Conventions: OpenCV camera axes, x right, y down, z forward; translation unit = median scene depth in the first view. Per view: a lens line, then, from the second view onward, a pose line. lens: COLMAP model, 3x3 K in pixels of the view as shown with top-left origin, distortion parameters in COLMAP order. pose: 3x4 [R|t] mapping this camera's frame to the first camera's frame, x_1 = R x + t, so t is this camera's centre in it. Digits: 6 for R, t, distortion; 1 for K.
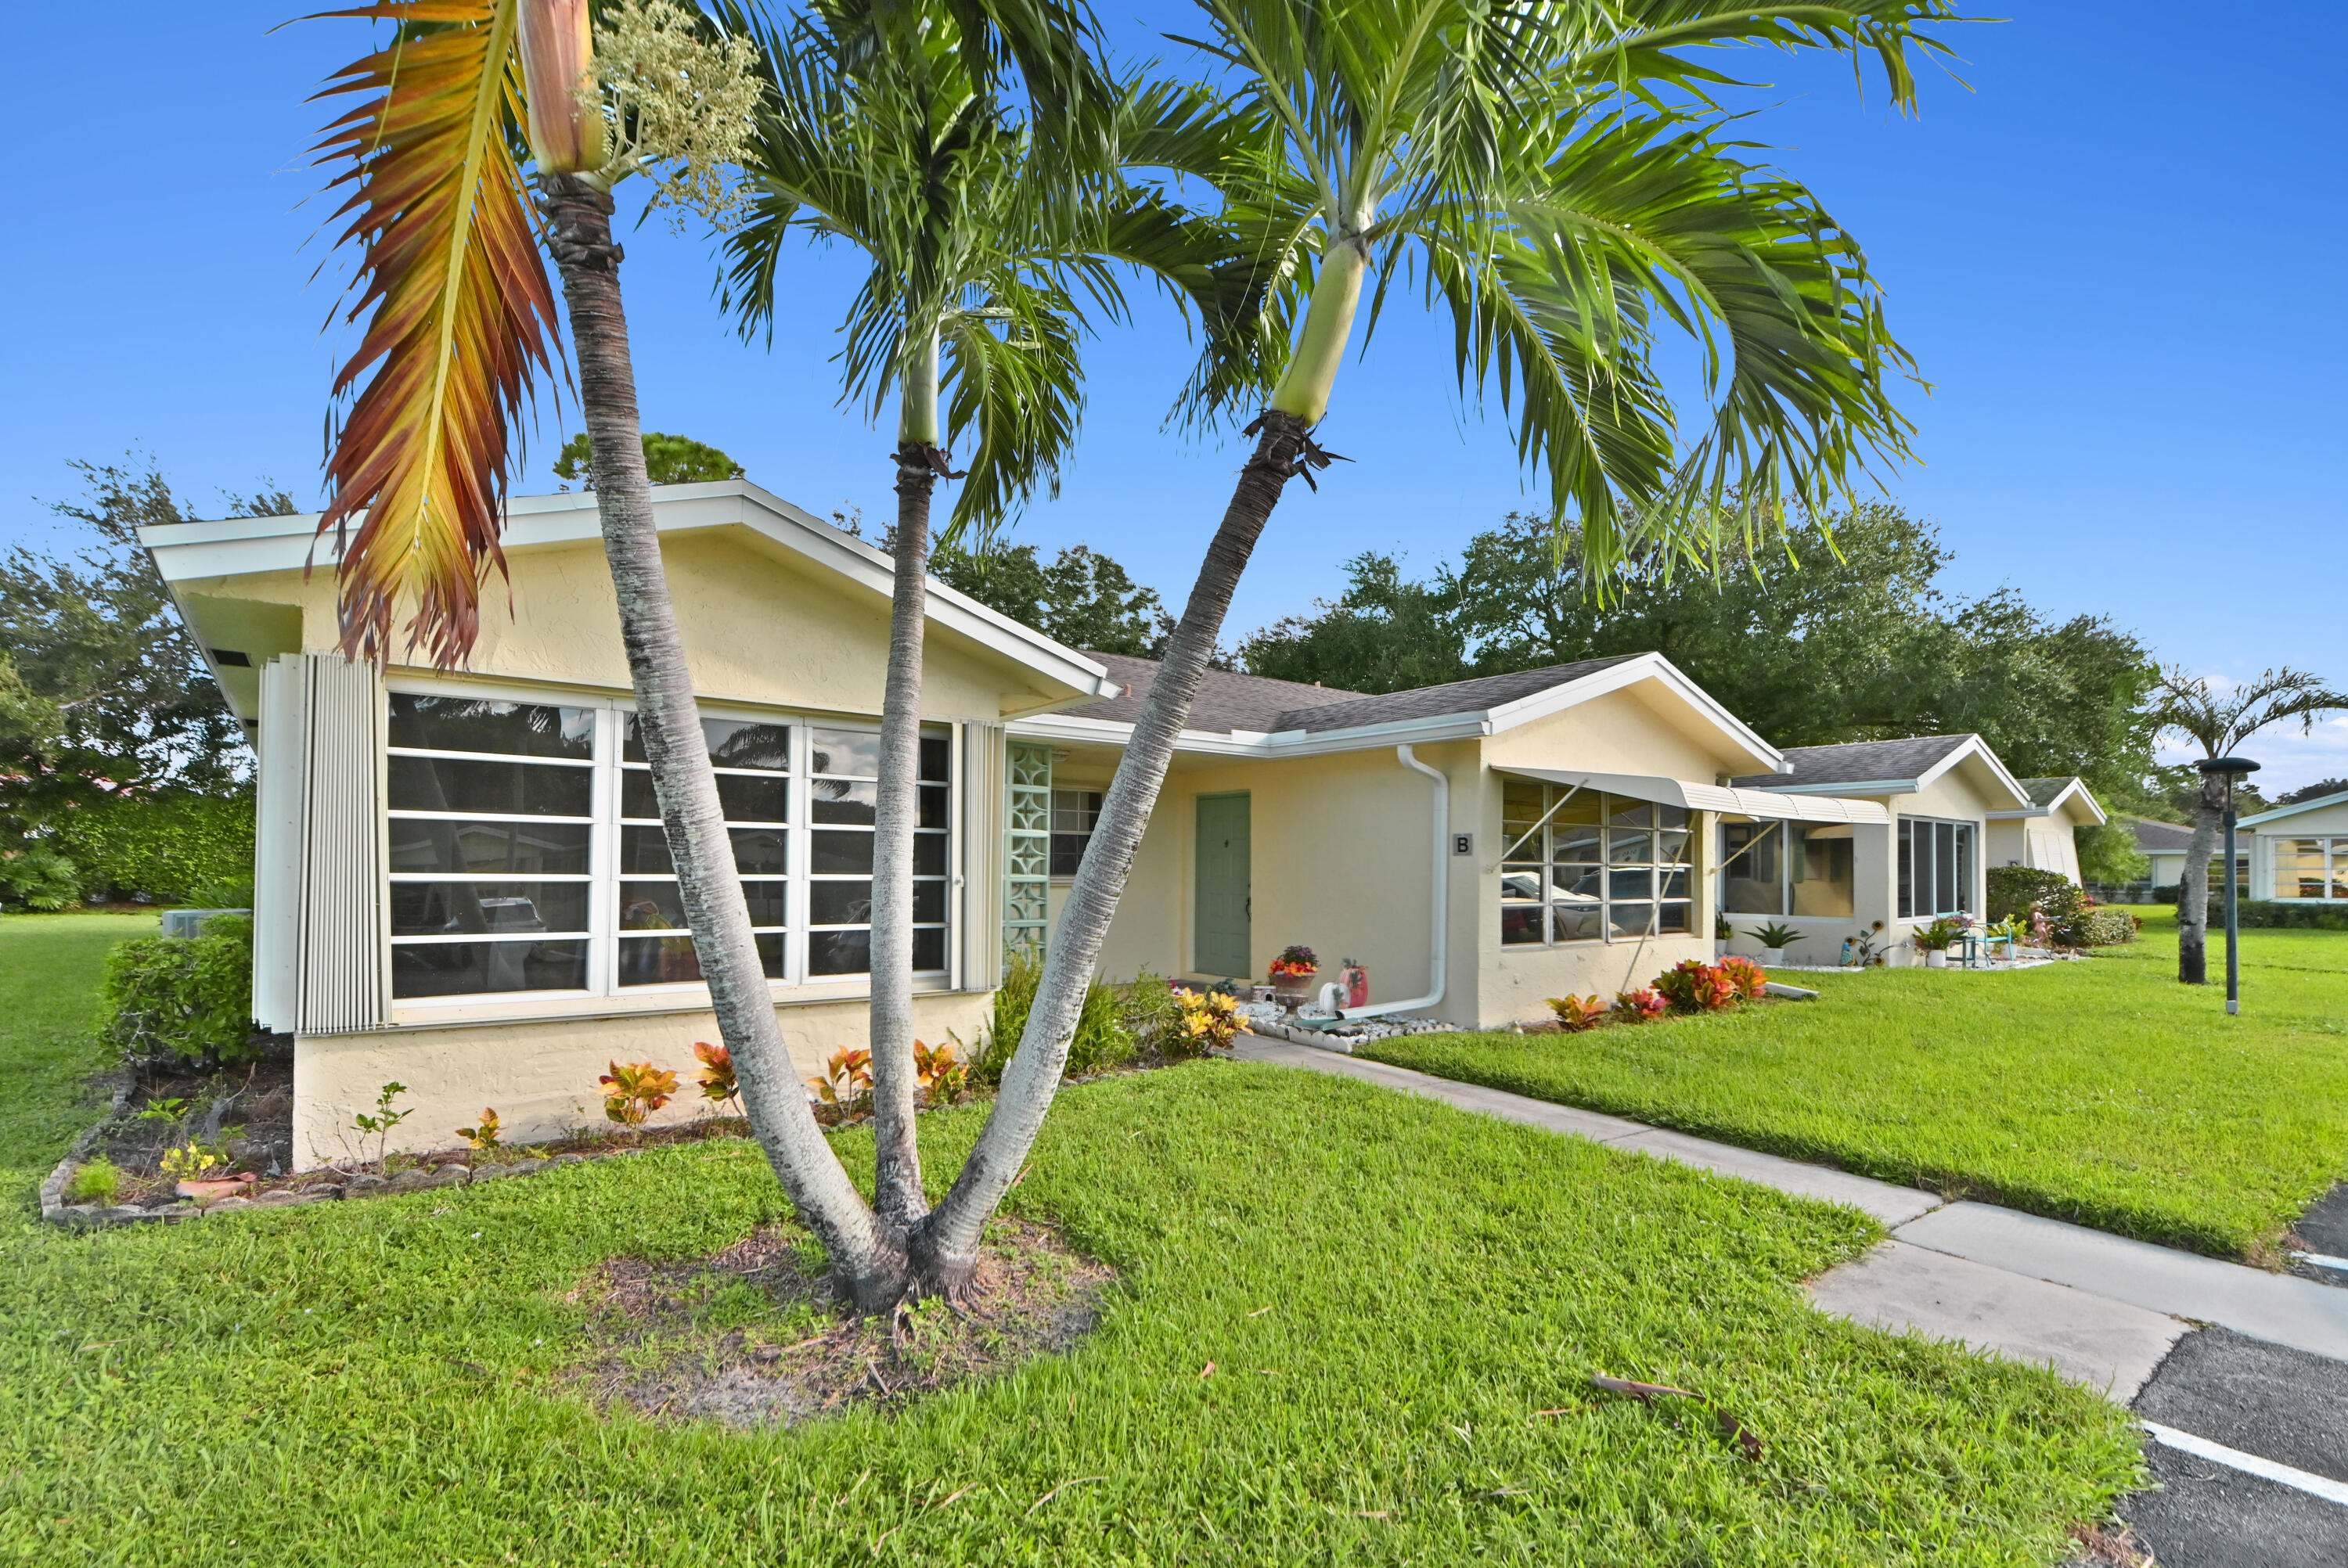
lens RADIAL K [[942.3, 0, 1190.1], [0, 942.3, 778.0], [0, 0, 1]] dist [-0.007080, -0.000020]
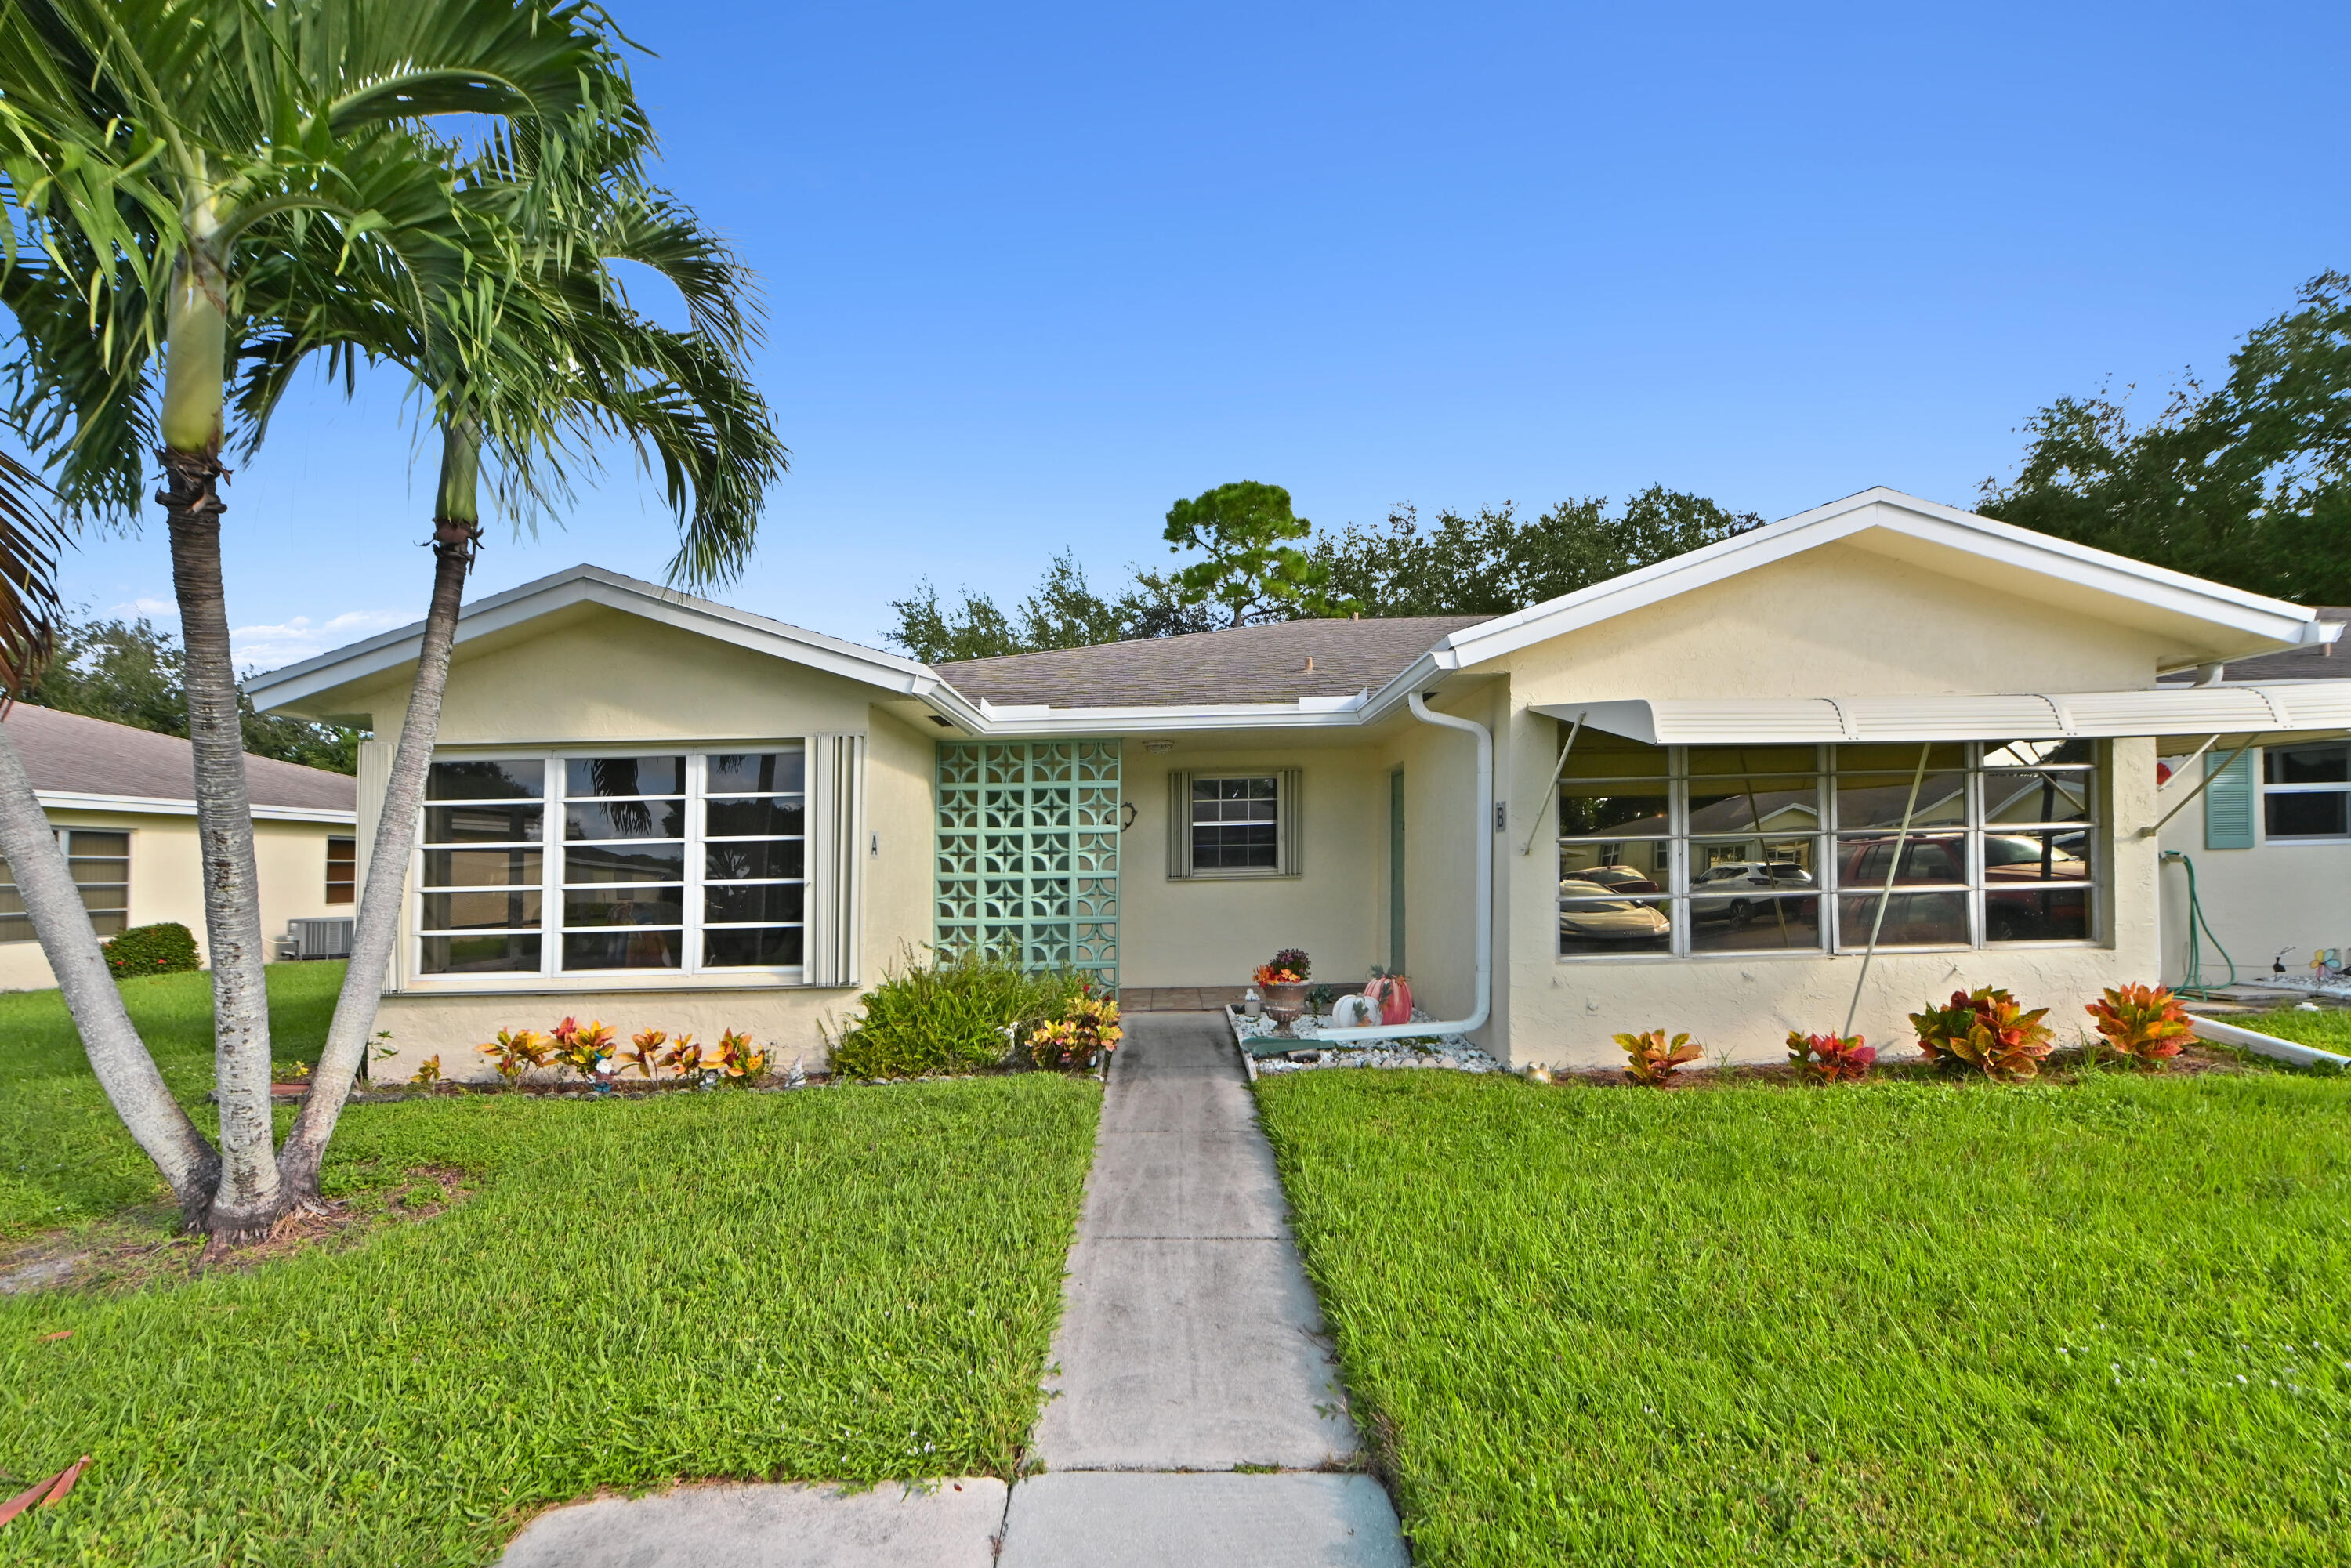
lens RADIAL K [[950.4, 0, 1149.7], [0, 950.4, 772.9], [0, 0, 1]] dist [-0.008853, 0.000290]
pose [[0.818305, -0.081836, -0.568928, 0.577011], [0.085463, 0.996133, -0.020361, 0.032648], [0.568394, -0.031961, 0.822135, 0.277374]]
